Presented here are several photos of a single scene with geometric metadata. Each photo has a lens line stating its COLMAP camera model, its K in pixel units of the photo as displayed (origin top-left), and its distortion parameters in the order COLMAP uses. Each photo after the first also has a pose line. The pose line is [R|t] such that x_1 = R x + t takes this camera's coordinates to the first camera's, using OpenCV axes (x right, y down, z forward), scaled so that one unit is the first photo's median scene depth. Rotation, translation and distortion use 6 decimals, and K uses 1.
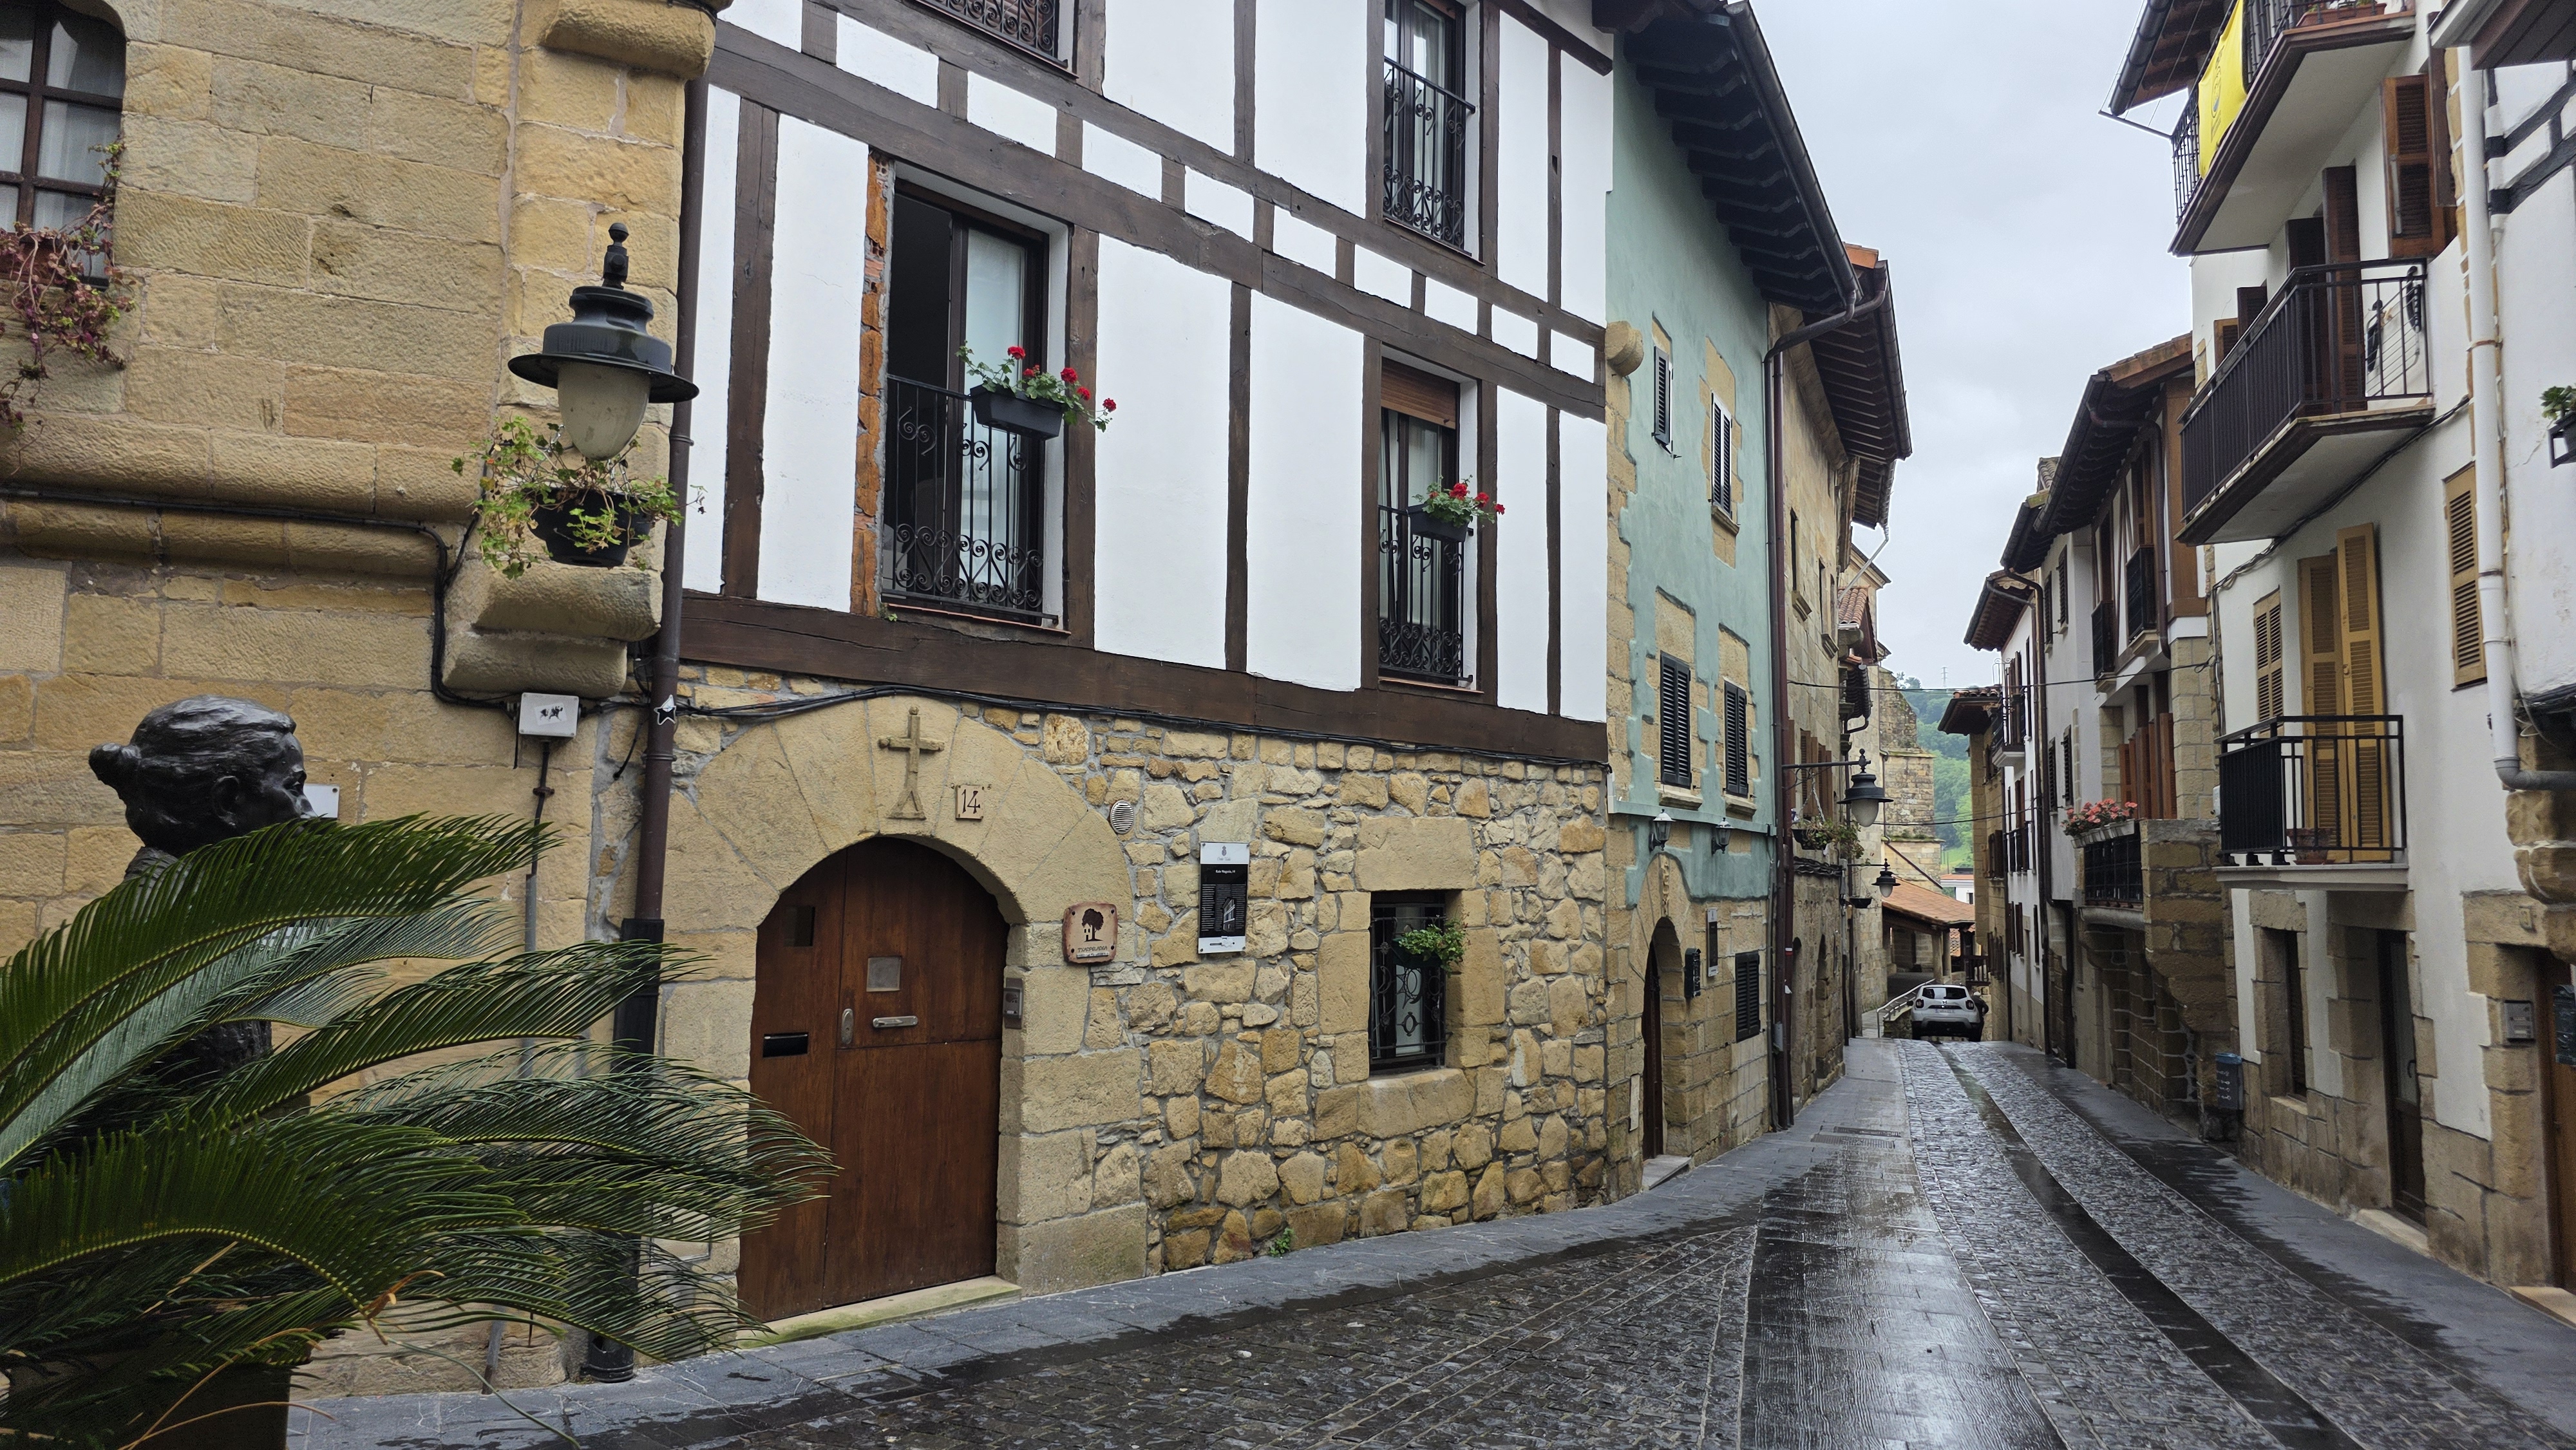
lens RADIAL K [[1653.5, 0, 1287.7], [0, 1653.5, 721.7], [0, 0, 1]] dist [0.065253, -0.002581]
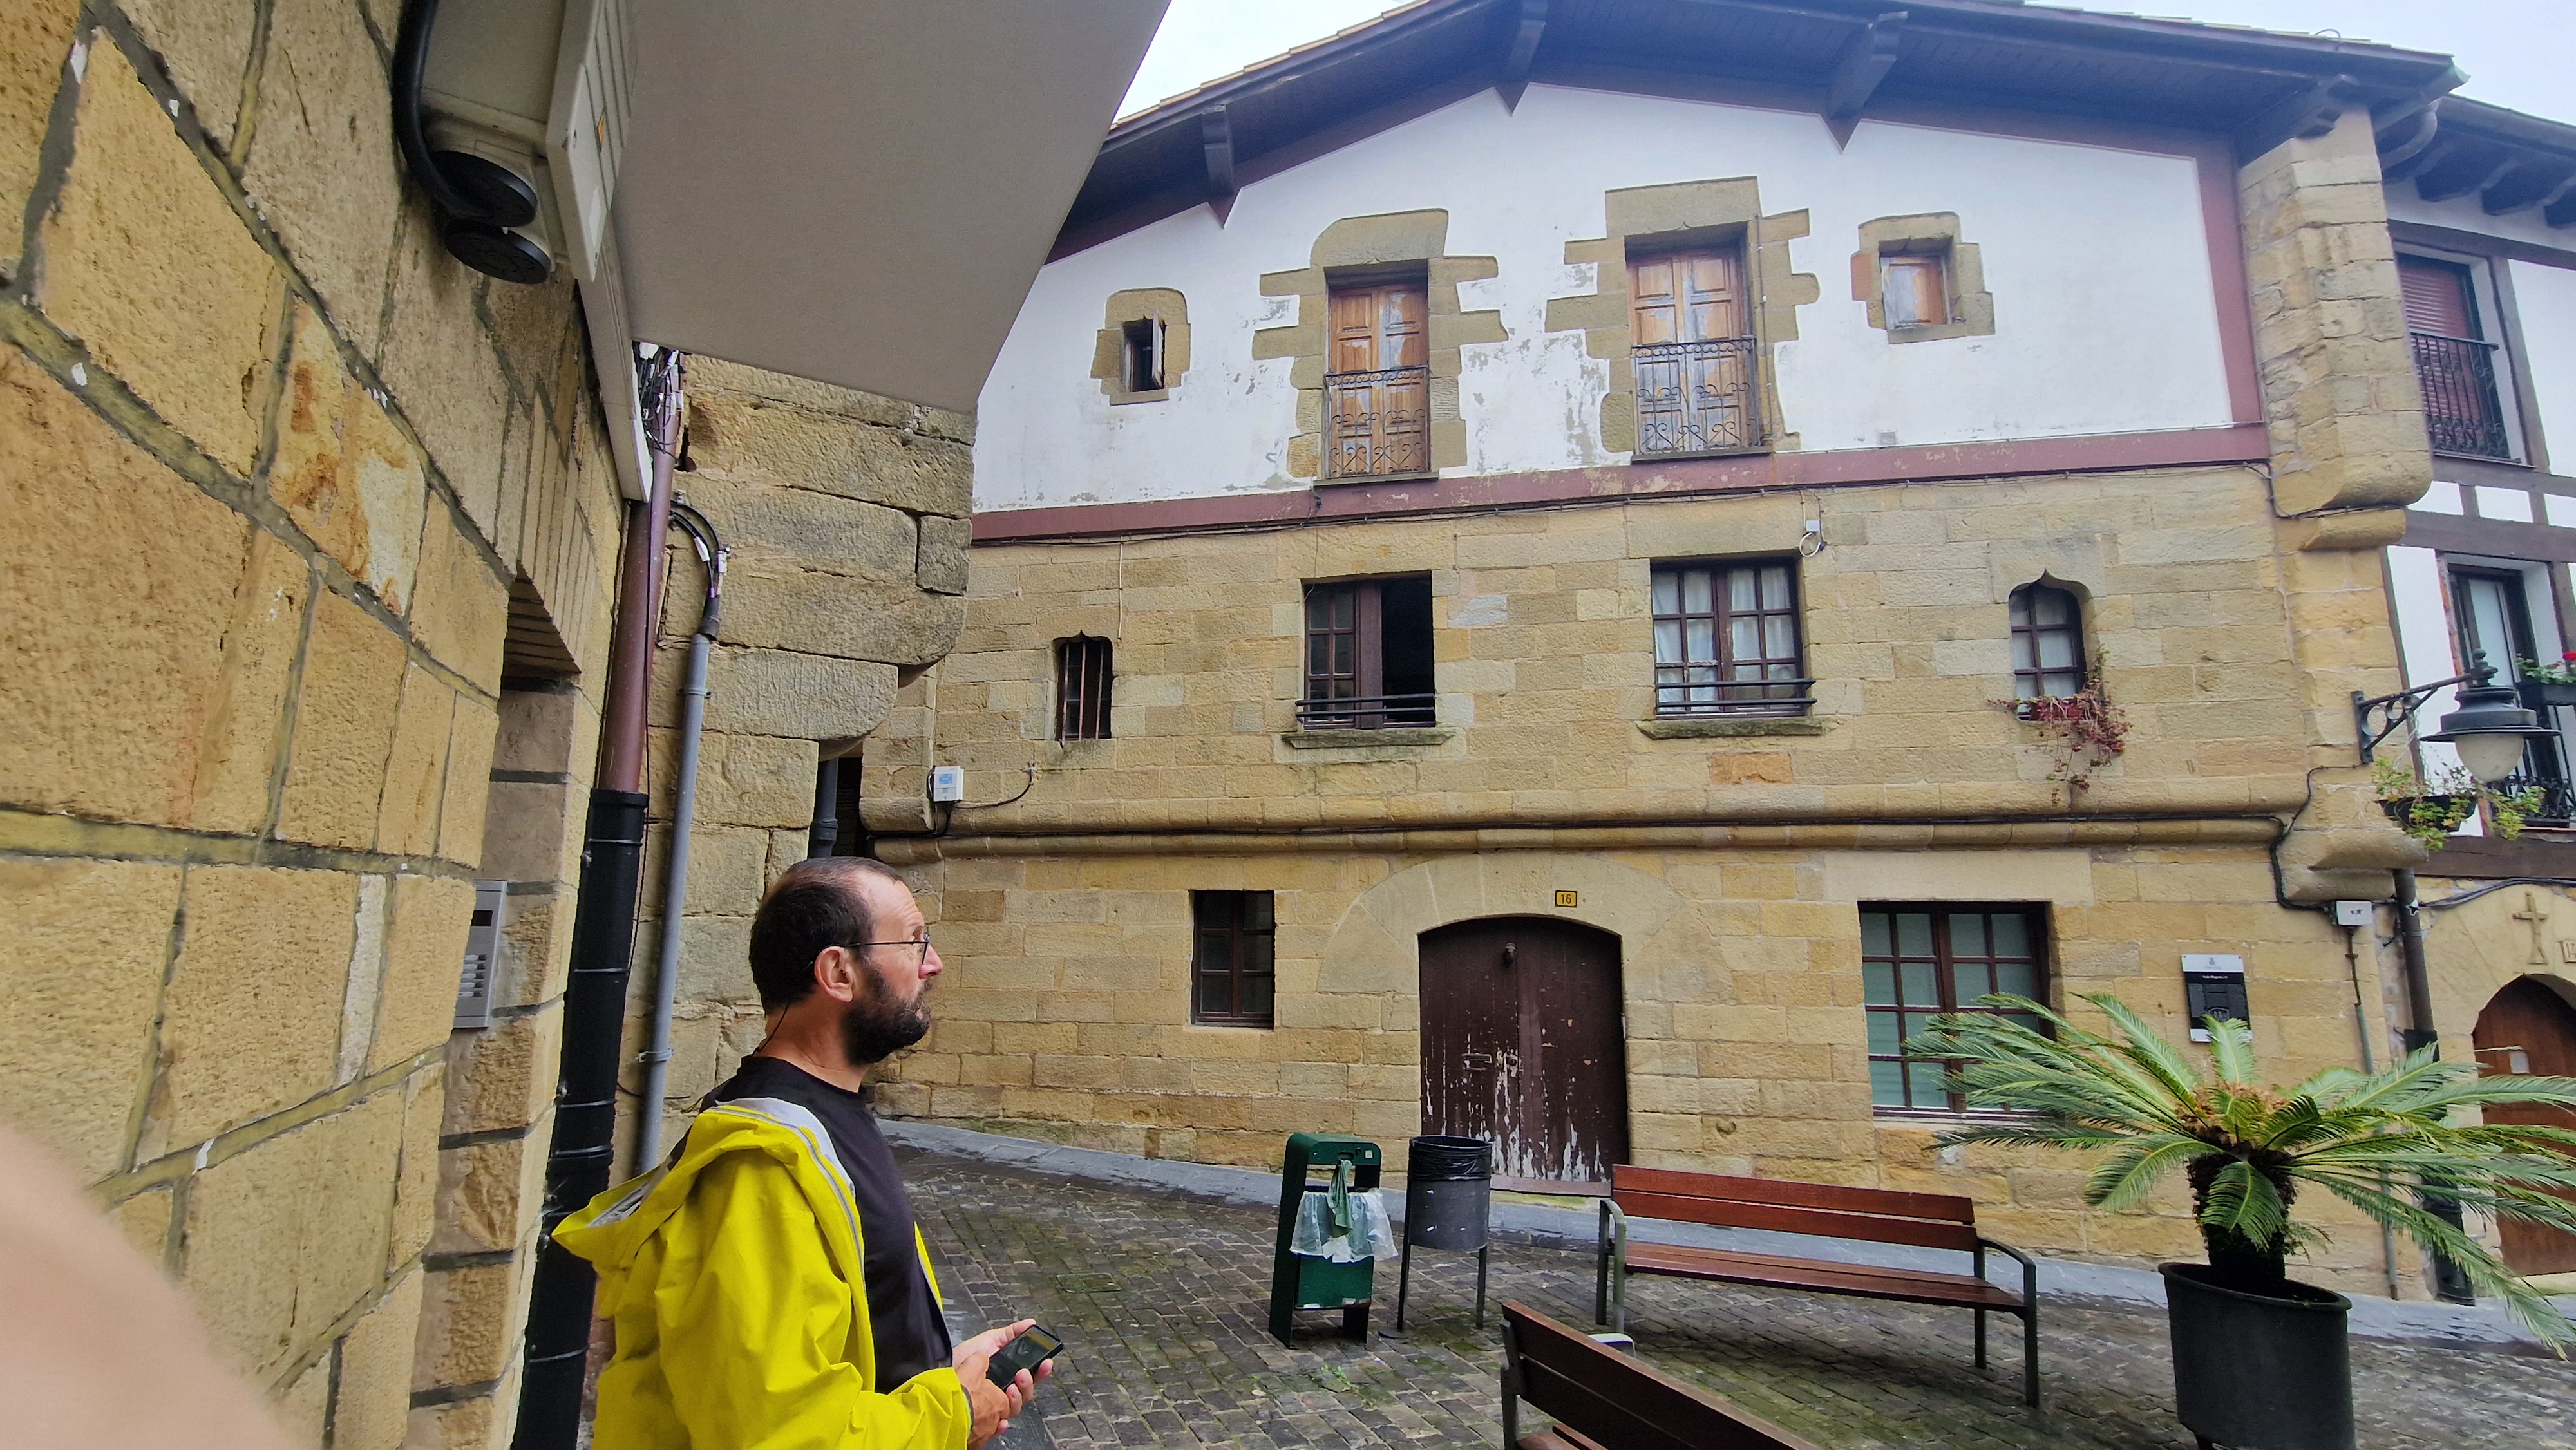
lens RADIAL K [[1072.8, 0, 1284.2], [0, 1072.8, 747.2], [0, 0, 1]] dist [-0.008730, 0.001351]
pose [[0.820207, -0.099686, -0.563314, -0.726262], [0.059525, 0.994227, -0.089271, -0.148357], [0.568962, 0.039689, 0.821406, -0.596648]]
